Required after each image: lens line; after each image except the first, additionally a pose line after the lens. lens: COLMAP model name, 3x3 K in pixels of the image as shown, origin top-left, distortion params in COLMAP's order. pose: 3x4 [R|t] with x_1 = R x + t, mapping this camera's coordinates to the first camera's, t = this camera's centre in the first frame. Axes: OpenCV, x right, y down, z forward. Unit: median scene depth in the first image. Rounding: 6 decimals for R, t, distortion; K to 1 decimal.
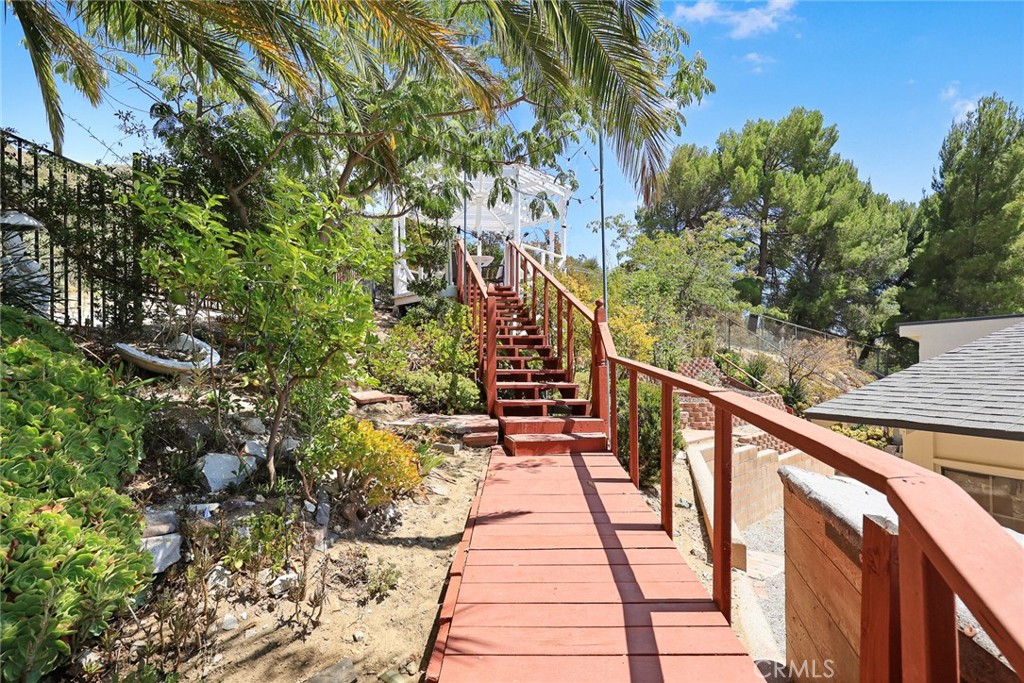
lens RADIAL K [[444.9, 0, 512.0], [0, 444.9, 341.5], [0, 0, 1]] dist [-0.000814, -0.000126]
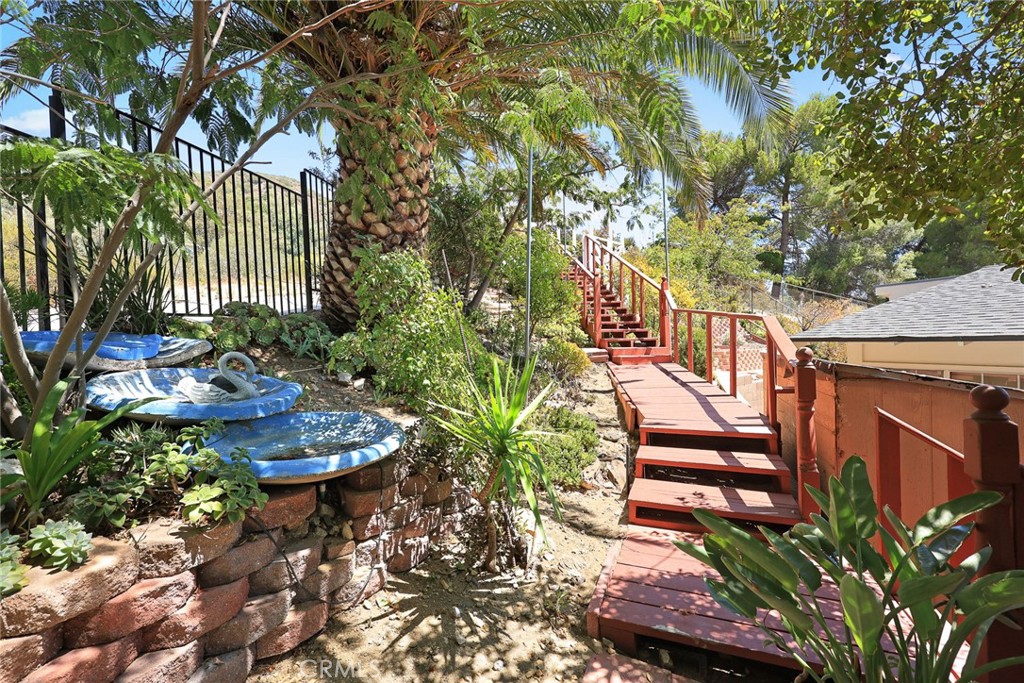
lens RADIAL K [[416.5, 0, 512.0], [0, 416.5, 341.5], [0, 0, 1]] dist [-0.020778, -0.000144]
pose [[0.996460, -0.027072, -0.079592, -0.049588], [0.031763, 0.997796, 0.058266, 0.008188], [0.077839, -0.060588, 0.995123, -0.116569]]
